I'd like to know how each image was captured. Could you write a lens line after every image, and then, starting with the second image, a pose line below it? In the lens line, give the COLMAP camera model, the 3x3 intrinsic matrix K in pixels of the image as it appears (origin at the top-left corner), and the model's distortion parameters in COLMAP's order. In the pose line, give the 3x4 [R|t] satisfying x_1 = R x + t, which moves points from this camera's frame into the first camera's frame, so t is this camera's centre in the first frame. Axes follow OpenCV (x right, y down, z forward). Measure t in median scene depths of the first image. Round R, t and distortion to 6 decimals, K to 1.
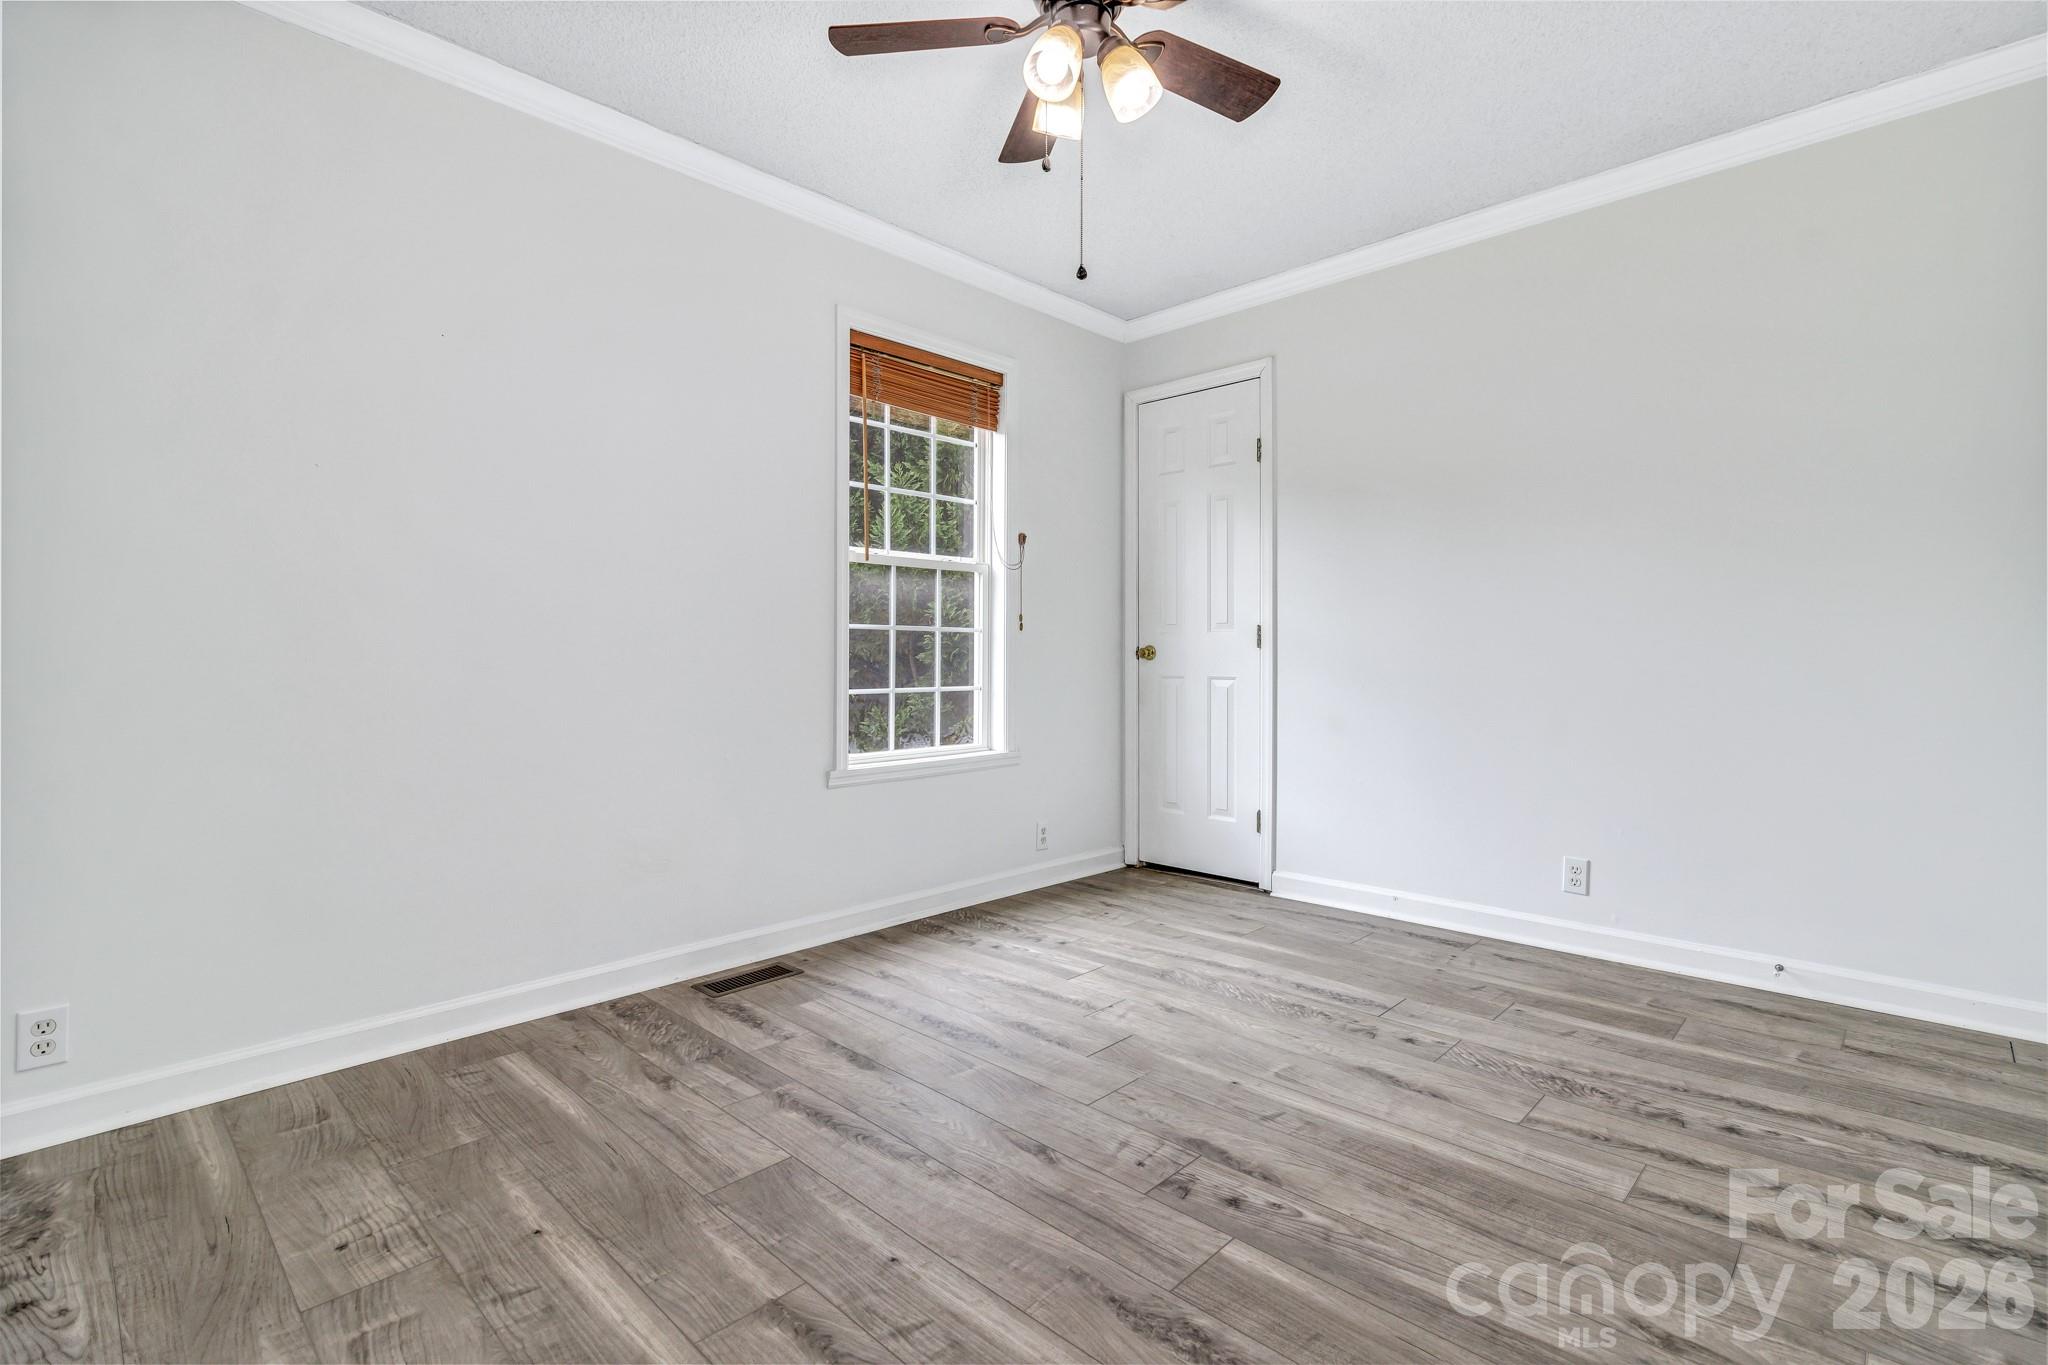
lens RADIAL K [[941.5, 0, 1006.7], [0, 941.5, 669.3], [0, 0, 1]] dist [0.003203, -0.000666]
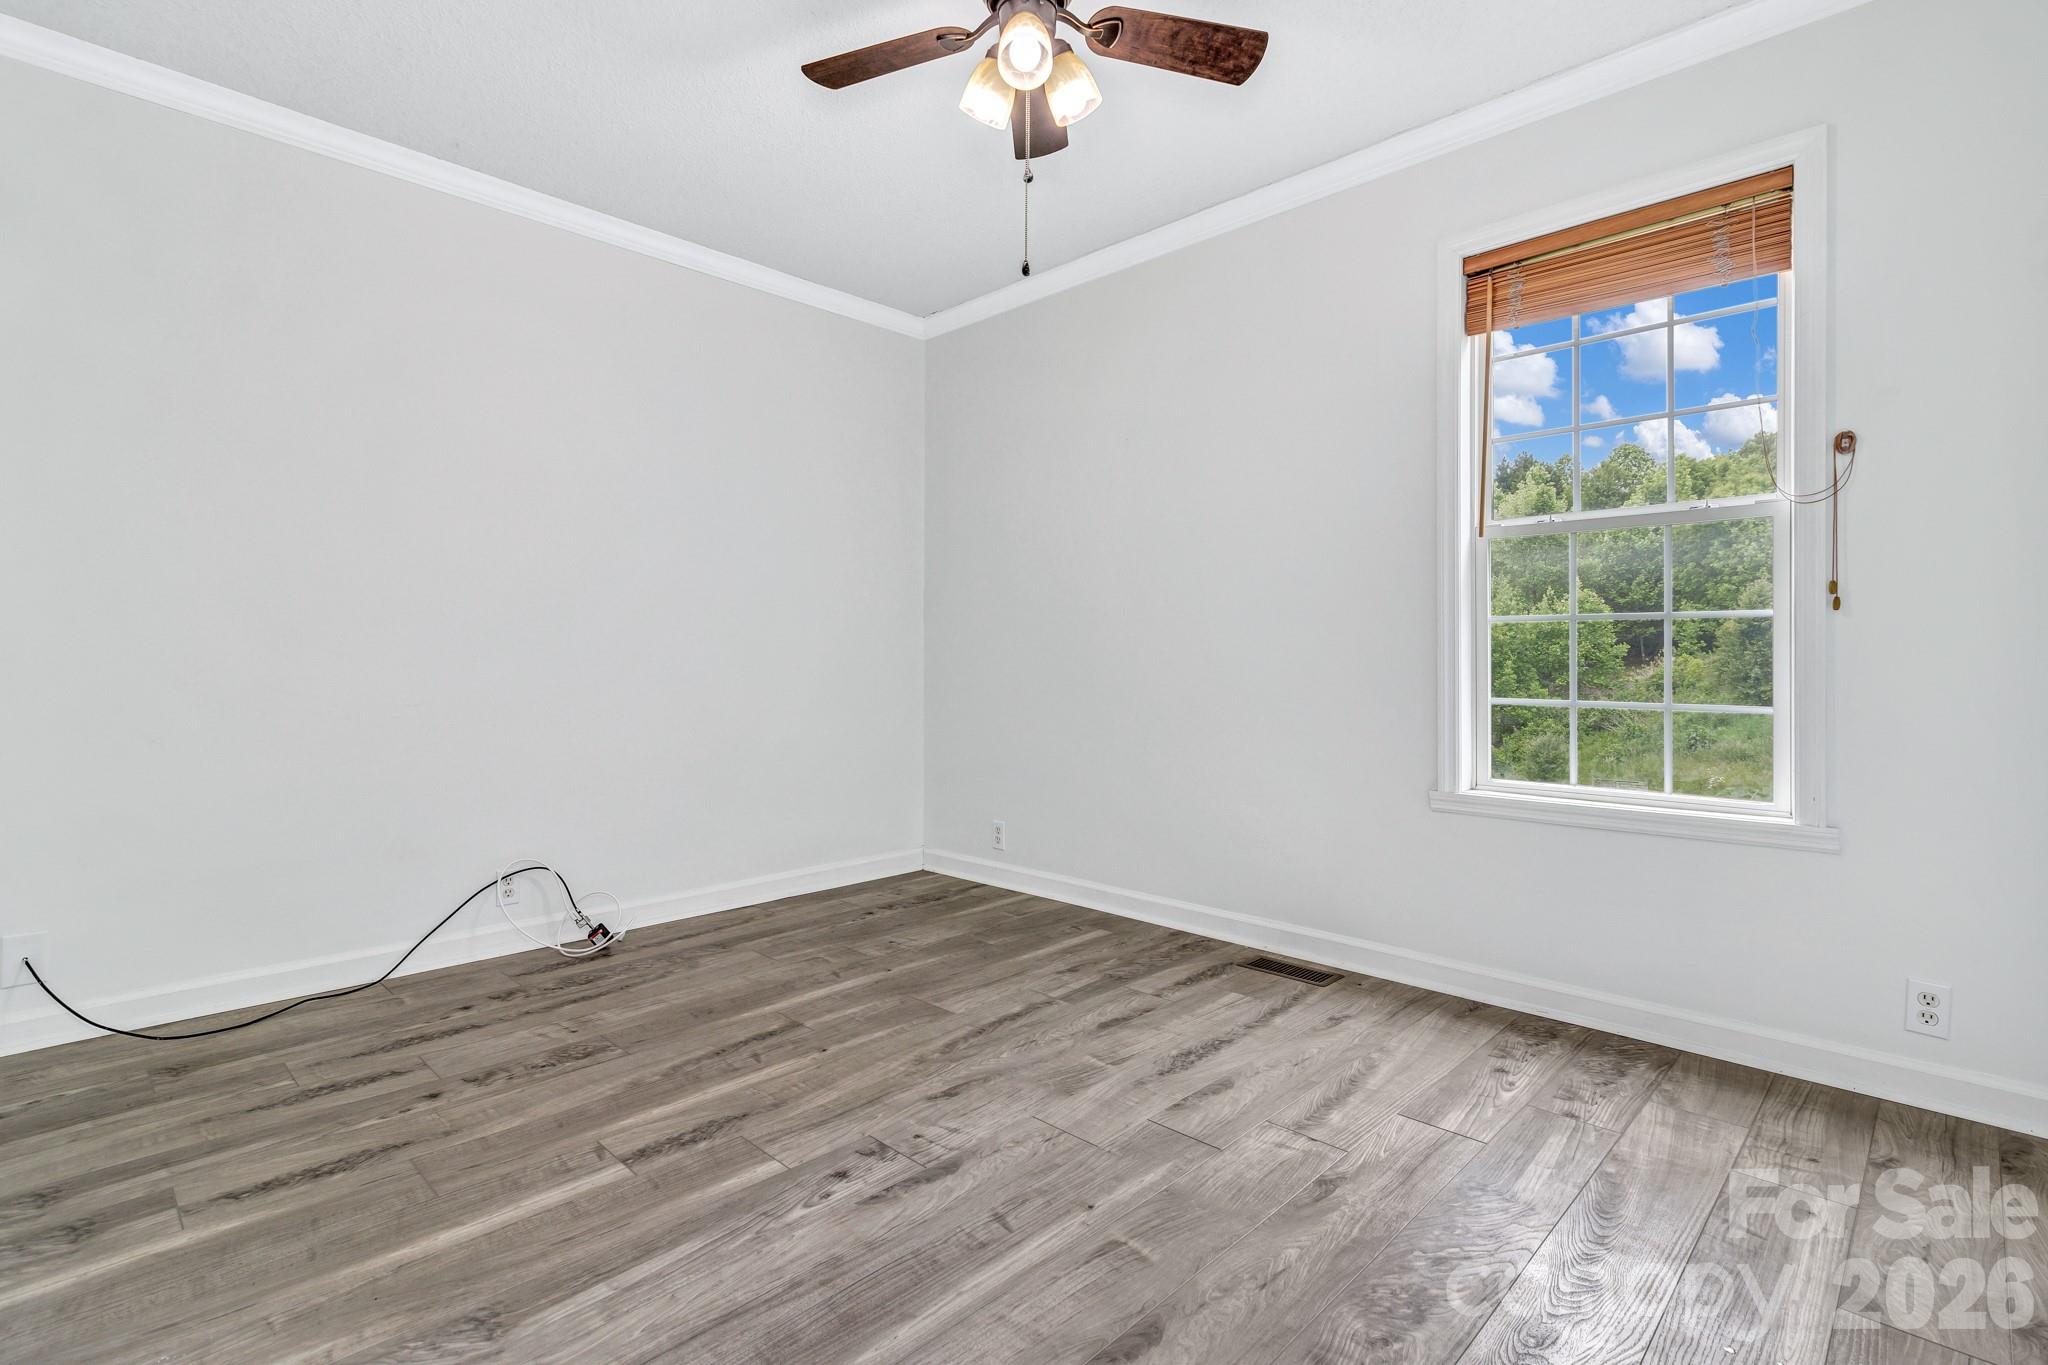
lens RADIAL K [[941.5, 0, 1006.8], [0, 941.5, 673.3], [0, 0, 1]] dist [0.003203, -0.000666]
pose [[0.004996, 0.018267, -0.999821, 0.905422], [-0.013616, 0.999742, 0.018198, -0.012119], [0.999895, 0.013523, 0.005244, 0.825958]]
